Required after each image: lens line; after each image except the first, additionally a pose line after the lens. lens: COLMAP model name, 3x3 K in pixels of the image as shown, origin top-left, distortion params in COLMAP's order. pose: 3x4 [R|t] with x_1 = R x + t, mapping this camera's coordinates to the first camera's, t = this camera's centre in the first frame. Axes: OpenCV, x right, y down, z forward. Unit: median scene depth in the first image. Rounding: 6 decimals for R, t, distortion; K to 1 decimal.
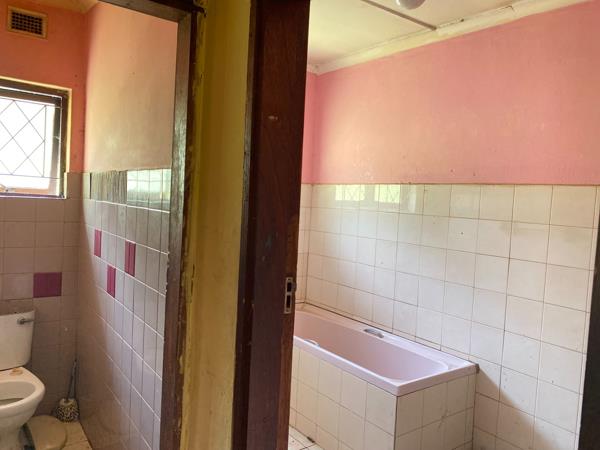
lens RADIAL K [[443.8, 0, 300.0], [0, 443.8, 225.0], [0, 0, 1]] dist [0.008564, 0.000317]
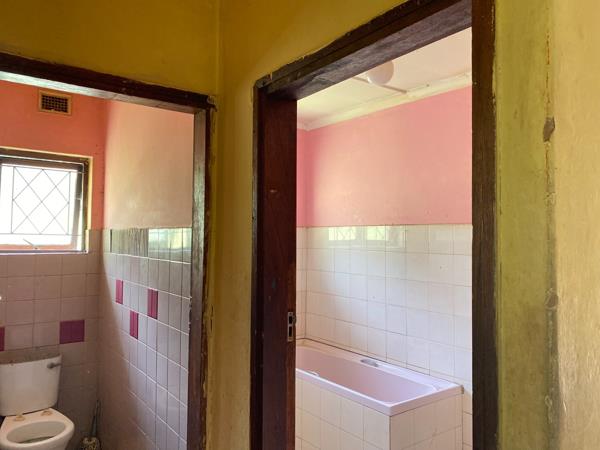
lens RADIAL K [[443.8, 0, 300.0], [0, 443.8, 225.0], [0, 0, 1]] dist [0.008564, 0.000317]
pose [[0.998927, -0.045271, 0.009714, 0.001054], [0.045934, 0.995325, -0.084964, -0.010216], [-0.005822, 0.085319, 0.996337, -0.139992]]
